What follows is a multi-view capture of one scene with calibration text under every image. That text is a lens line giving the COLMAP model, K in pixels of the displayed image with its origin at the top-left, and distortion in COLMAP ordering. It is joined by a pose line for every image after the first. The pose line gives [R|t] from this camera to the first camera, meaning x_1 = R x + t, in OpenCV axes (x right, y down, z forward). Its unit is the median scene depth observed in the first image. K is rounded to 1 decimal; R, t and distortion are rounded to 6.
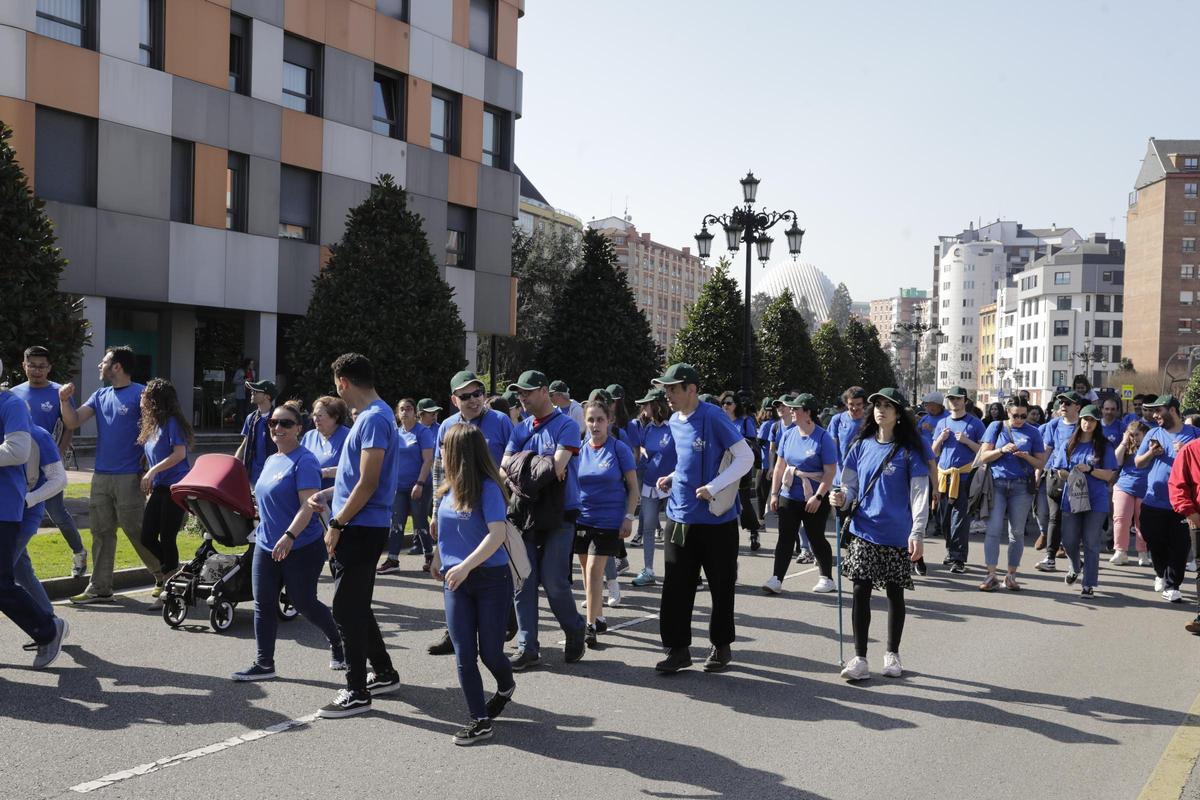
lens RADIAL K [[1261.3, 0, 589.7], [0, 1261.3, 406.0], [0, 0, 1]] dist [0.039620, 0.000000]
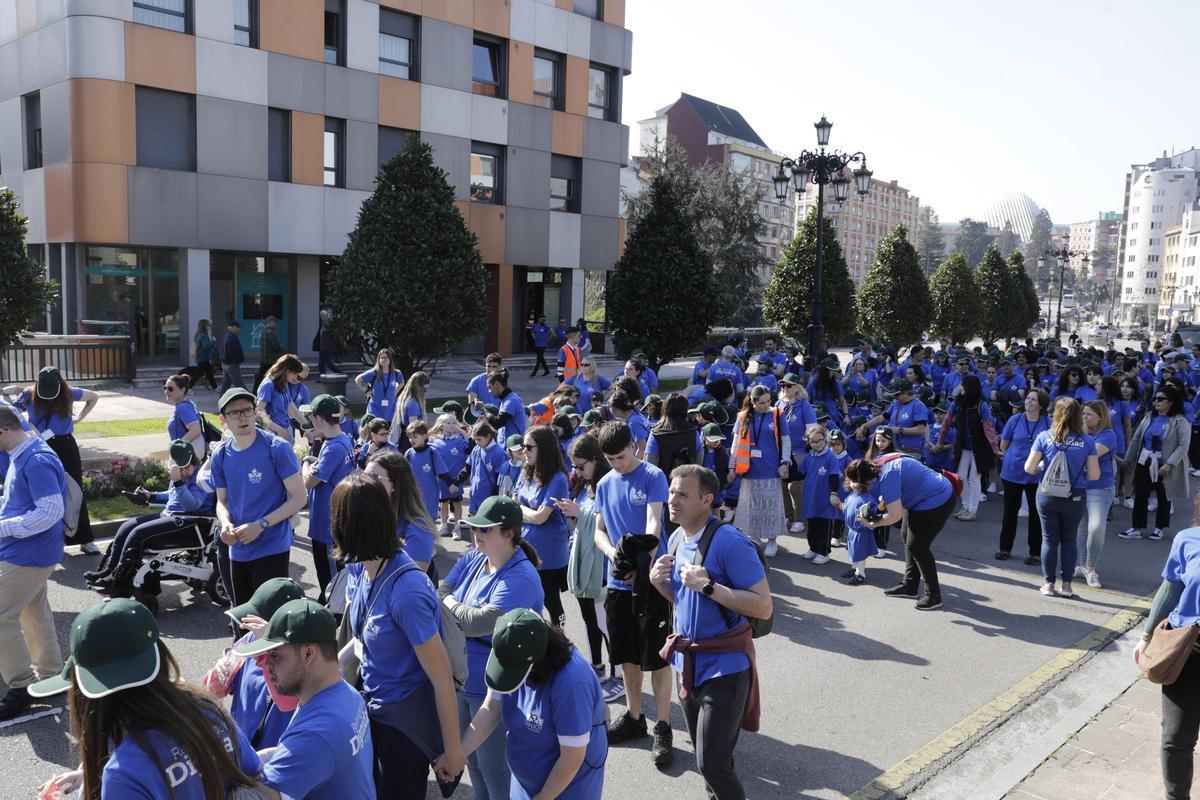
lens RADIAL K [[1013.0, 0, 599.0], [0, 1013.0, 404.7], [0, 0, 1]] dist [-0.060818, 0.114854]
pose [[0.974804, 0.024271, -0.221740, 0.136193], [-0.003952, 0.995786, 0.091620, -0.022372], [0.223029, -0.088435, 0.970792, 0.126674]]
